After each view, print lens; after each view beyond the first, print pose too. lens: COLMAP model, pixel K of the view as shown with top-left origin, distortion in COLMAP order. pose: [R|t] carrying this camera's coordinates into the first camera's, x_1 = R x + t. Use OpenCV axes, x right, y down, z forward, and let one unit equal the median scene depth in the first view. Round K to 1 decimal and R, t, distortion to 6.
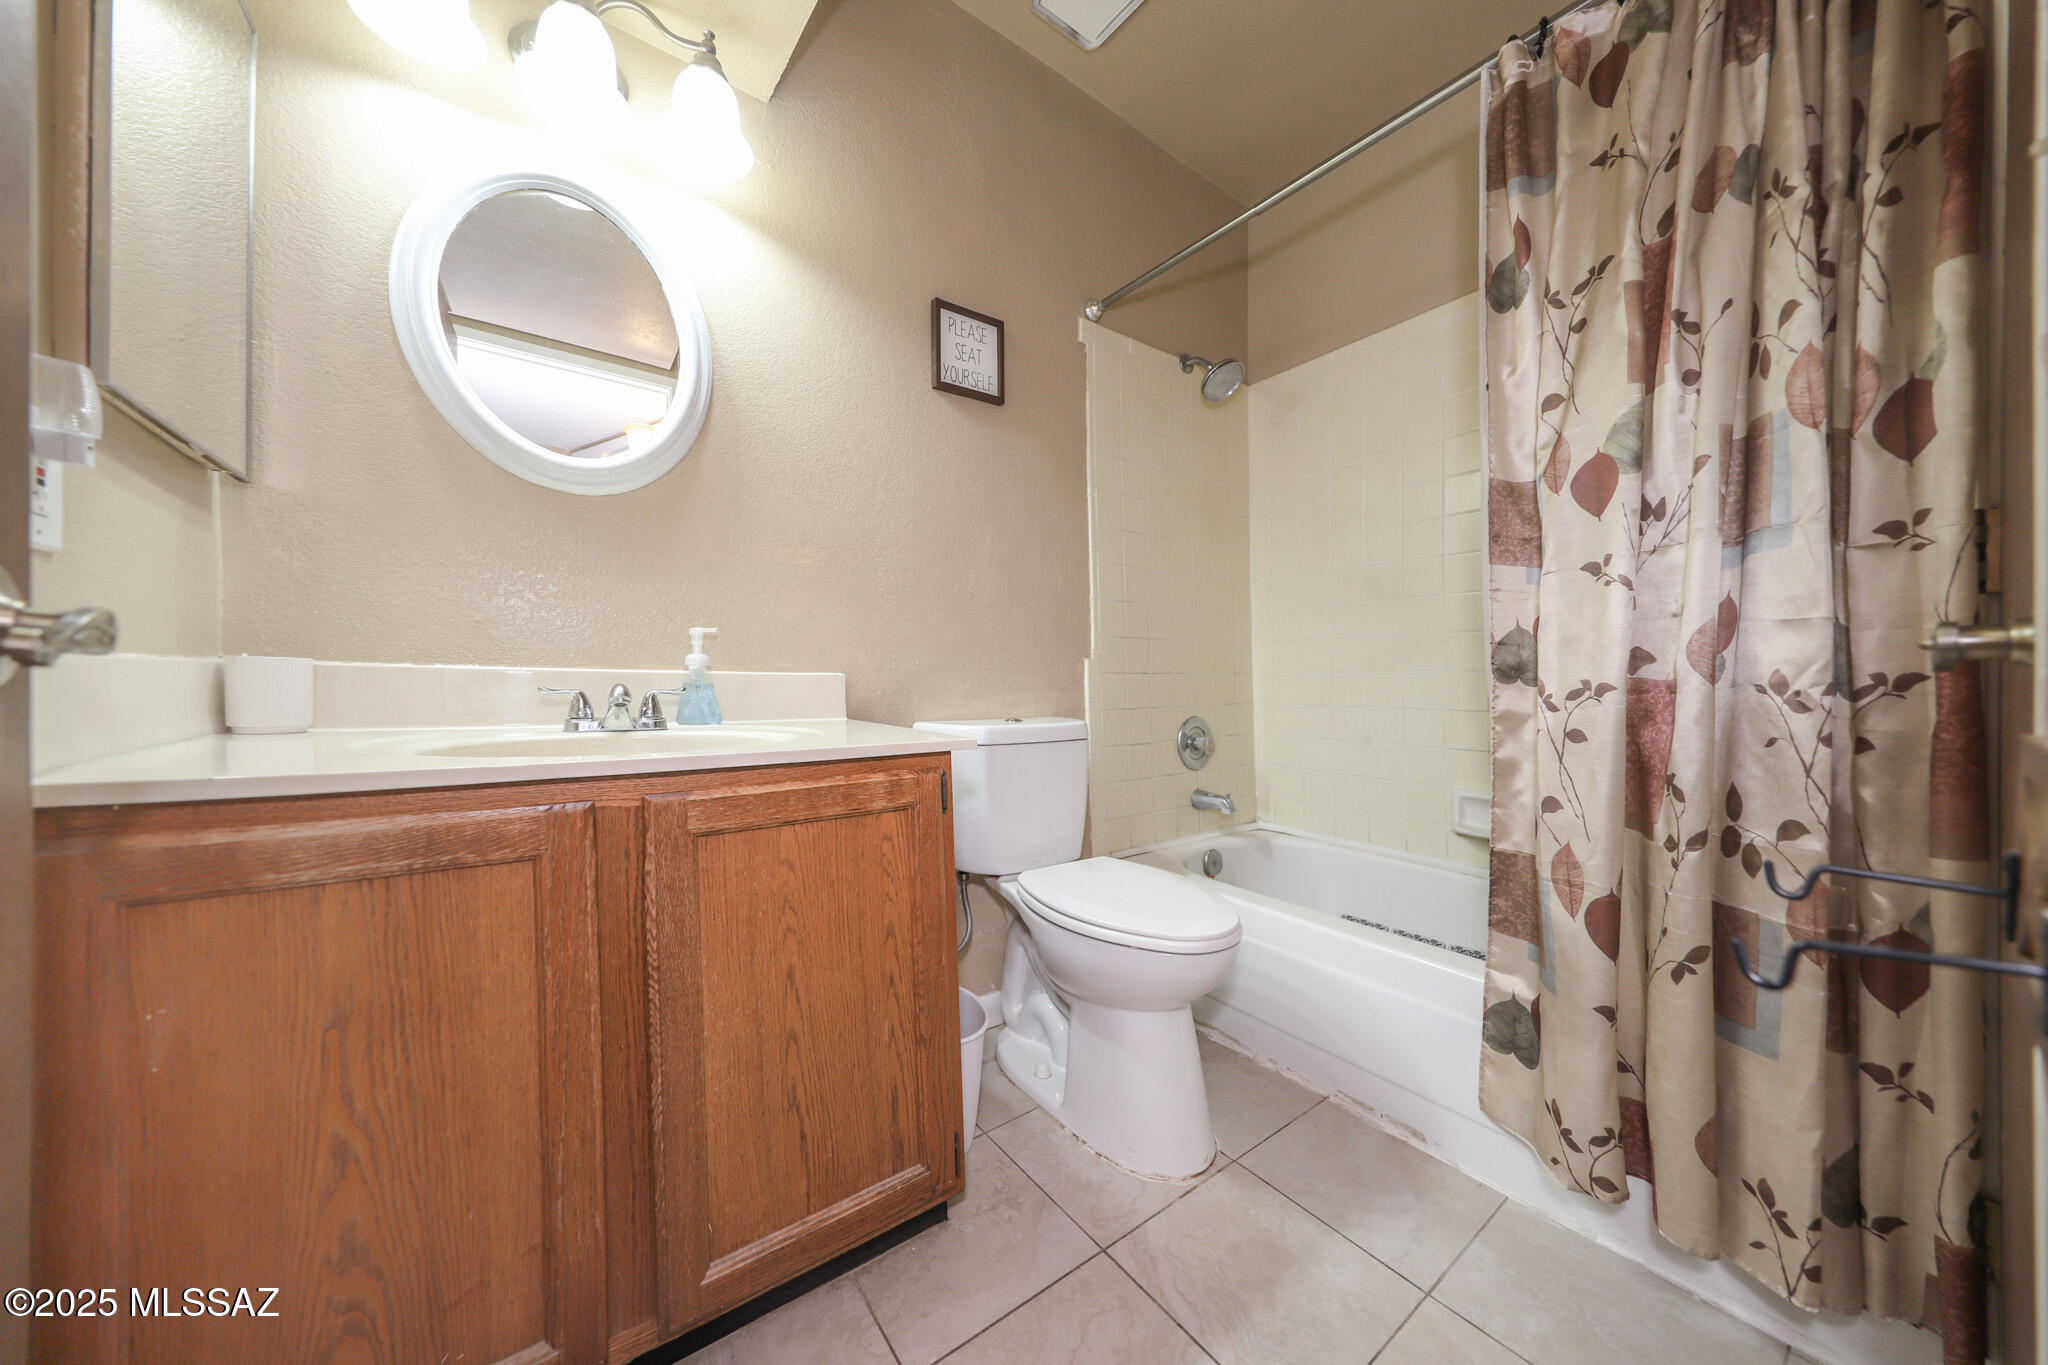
lens RADIAL K [[674.0, 0, 1035.1], [0, 674.0, 687.5], [0, 0, 1]] dist [-0.003052, -0.000462]
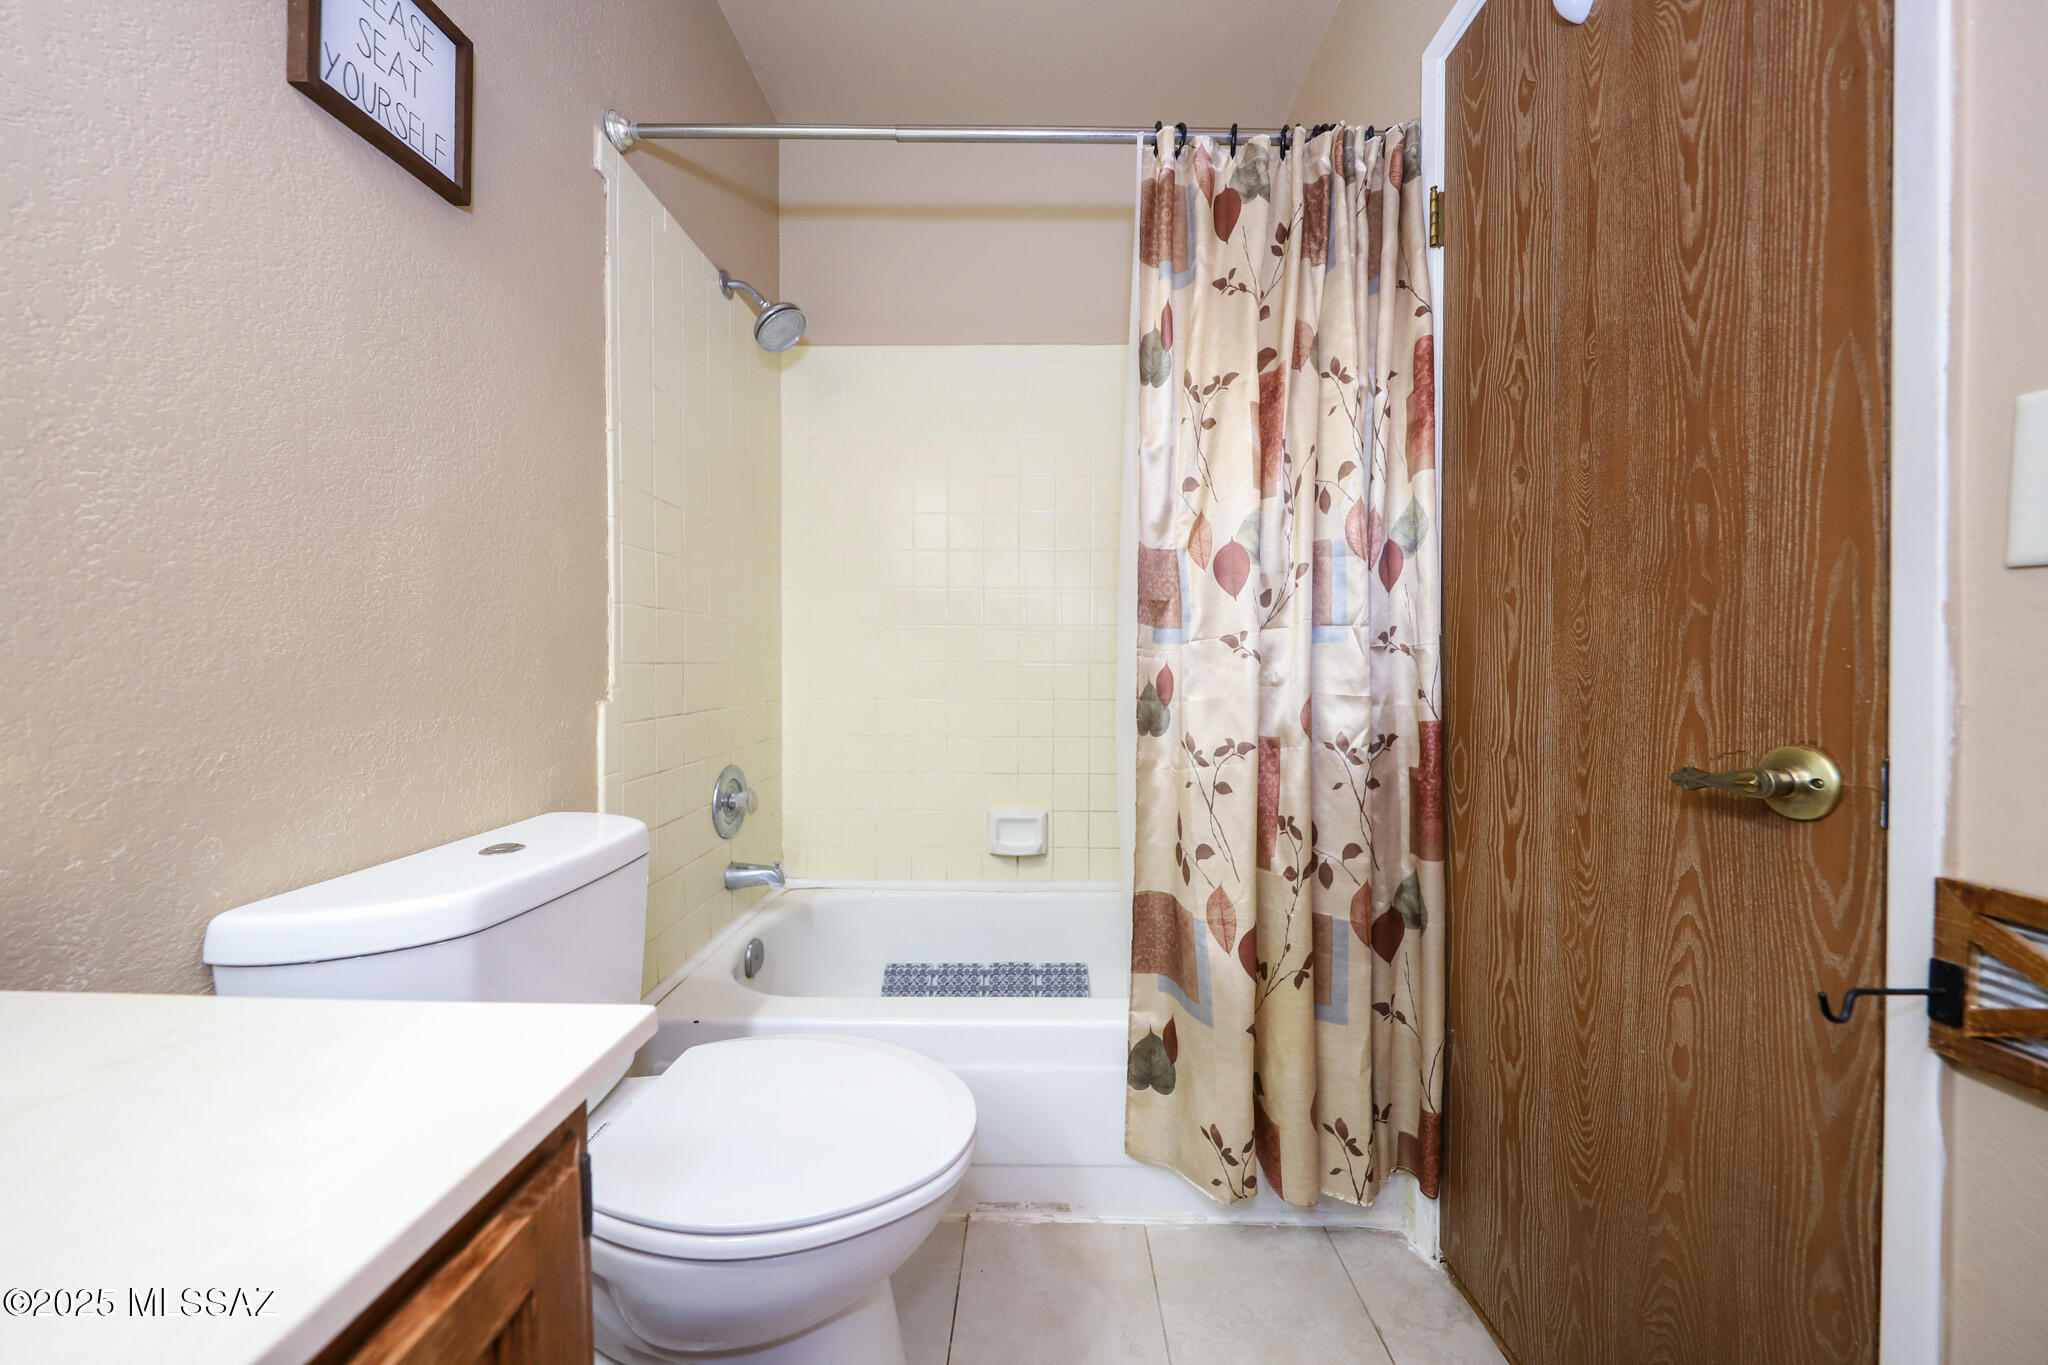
lens RADIAL K [[674.0, 0, 1033.1], [0, 674.0, 654.5], [0, 0, 1]] dist [-0.003052, -0.000462]
pose [[0.603126, 0.012054, 0.797555, -0.284448], [-0.005382, 0.999925, -0.011043, -0.135700], [-0.797627, 0.002368, 0.603146, 0.567265]]
